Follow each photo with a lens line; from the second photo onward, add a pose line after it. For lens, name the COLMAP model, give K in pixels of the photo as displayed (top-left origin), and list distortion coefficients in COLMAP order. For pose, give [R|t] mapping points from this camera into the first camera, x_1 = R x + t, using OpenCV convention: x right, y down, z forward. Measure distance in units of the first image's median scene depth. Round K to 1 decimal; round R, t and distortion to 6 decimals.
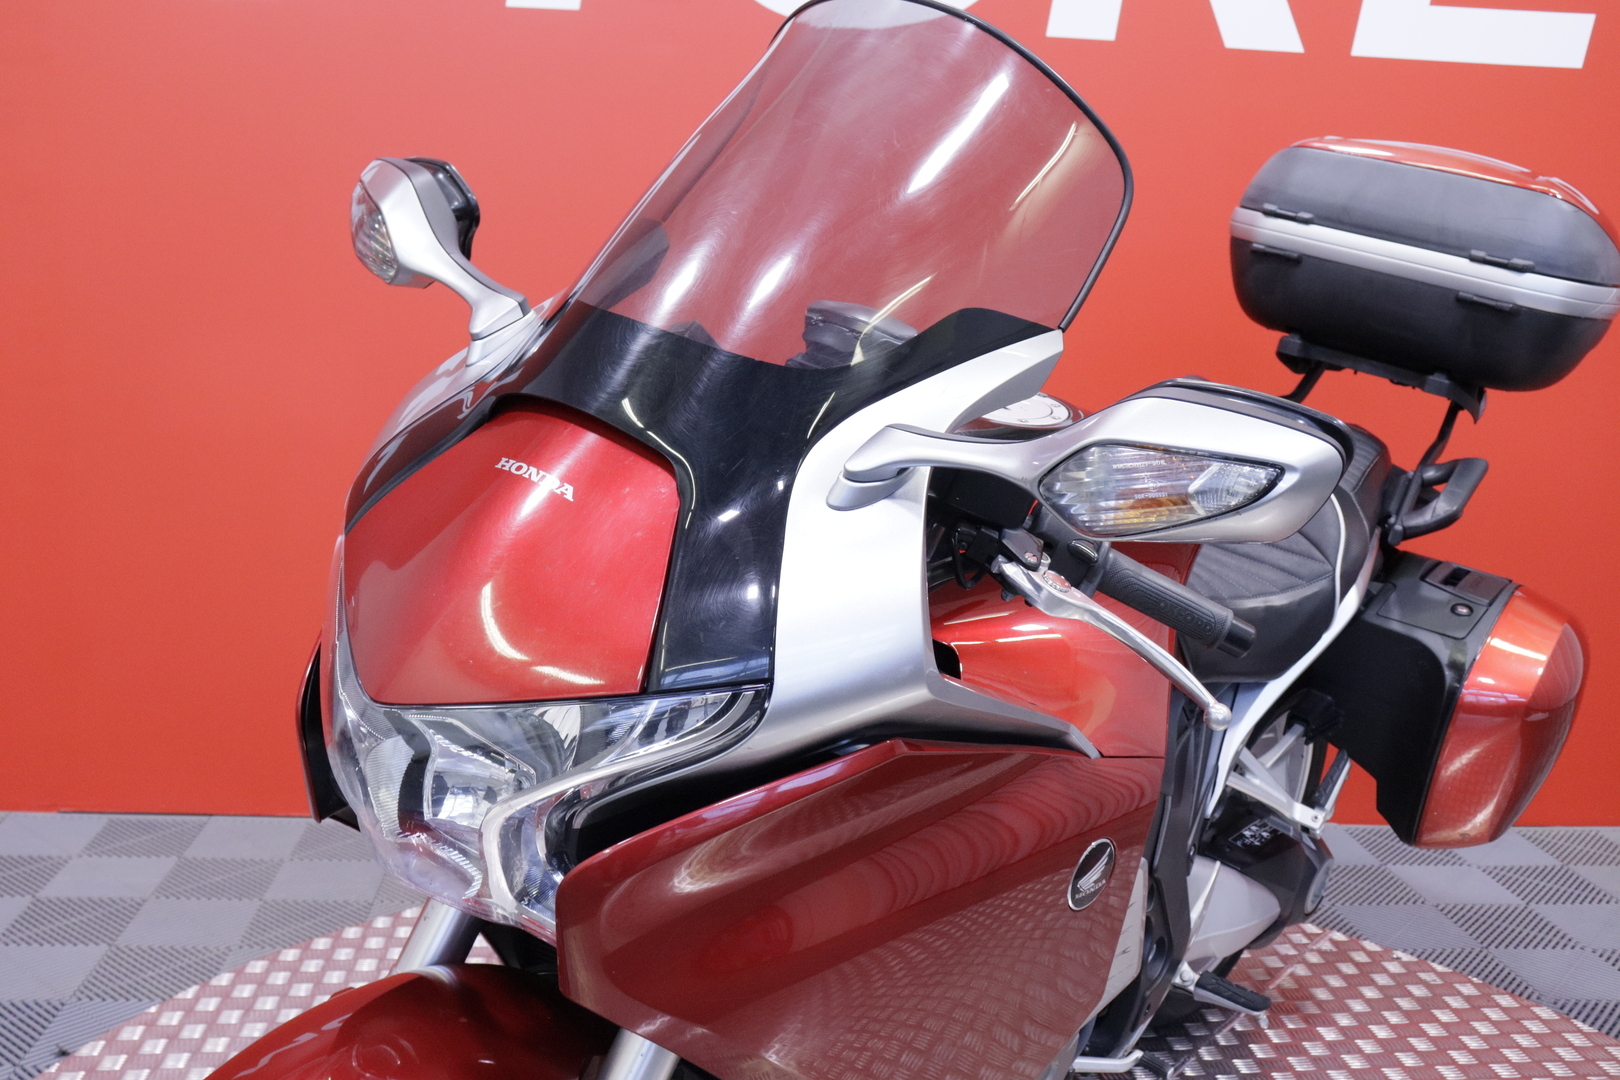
lens RADIAL K [[1657.5, 0, 816.9], [0, 1657.5, 544.2], [0, 0, 1]] dist [0.003783, 0.000000]
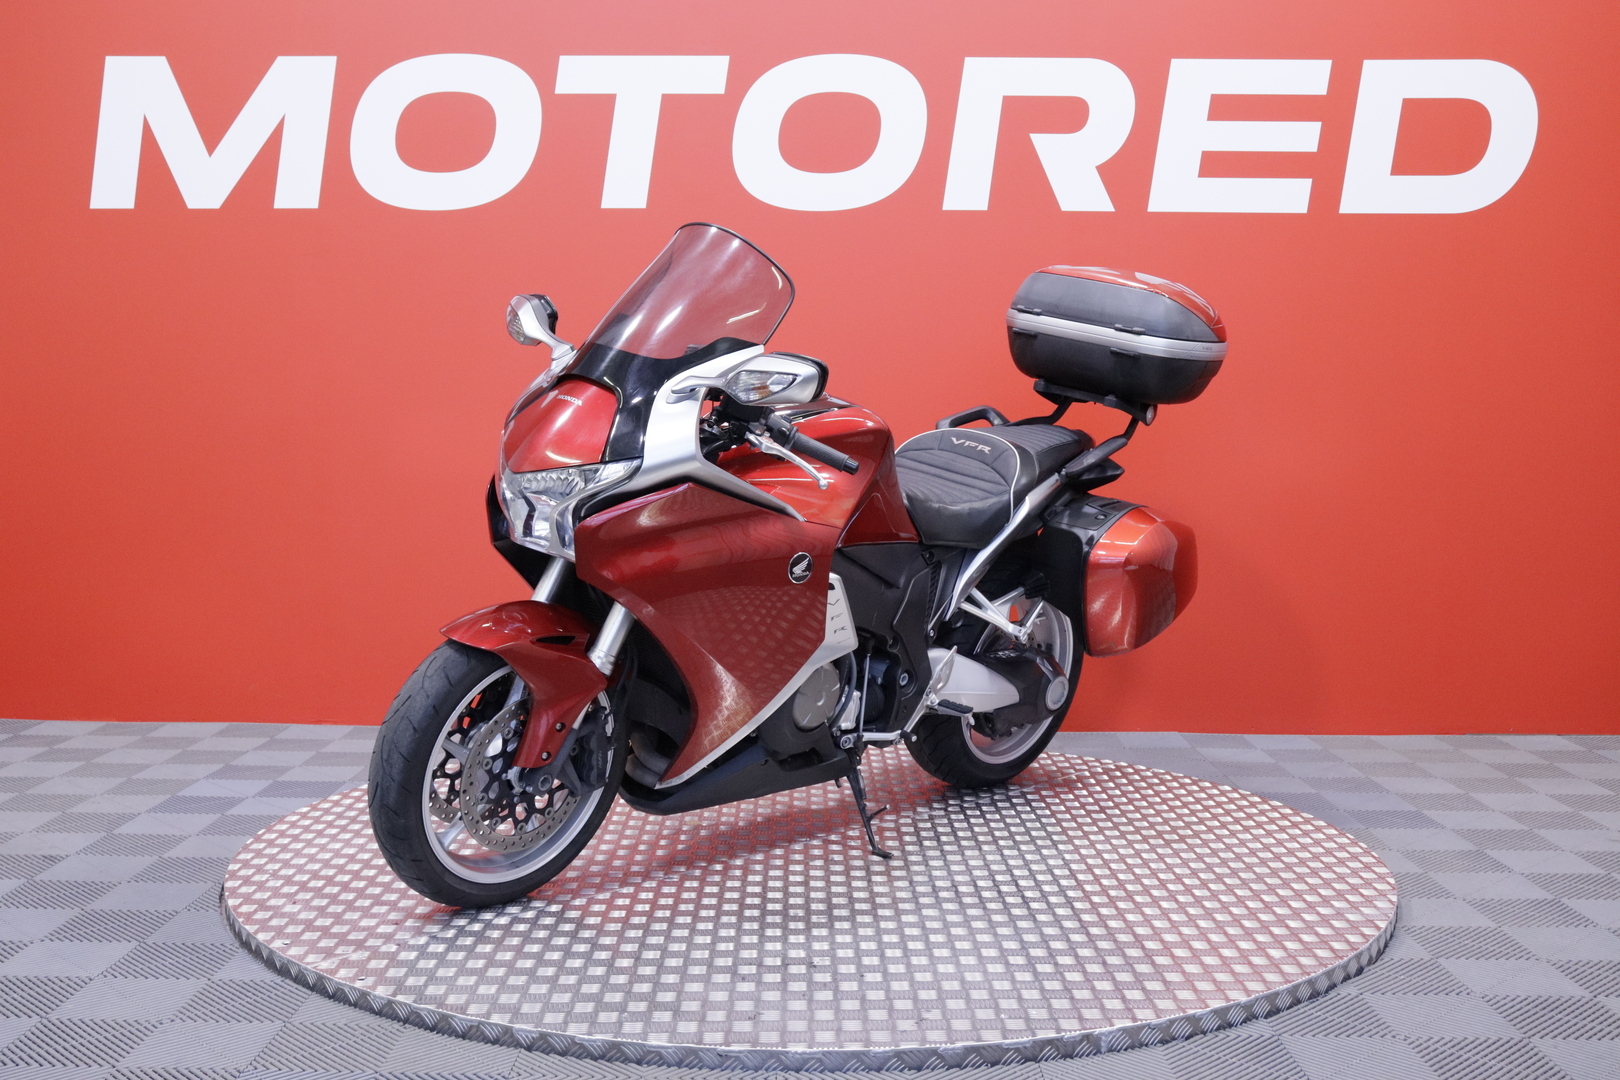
lens RADIAL K [[1888.3, 0, 808.8], [0, 1888.3, 538.8], [0, 0, 1]] dist [-0.010681, 0.000000]
pose [[0.993034, -0.028275, -0.114387, 0.305701], [0.015954, 0.994106, -0.107232, 0.279630], [0.116745, 0.104660, 0.987632, -1.080637]]
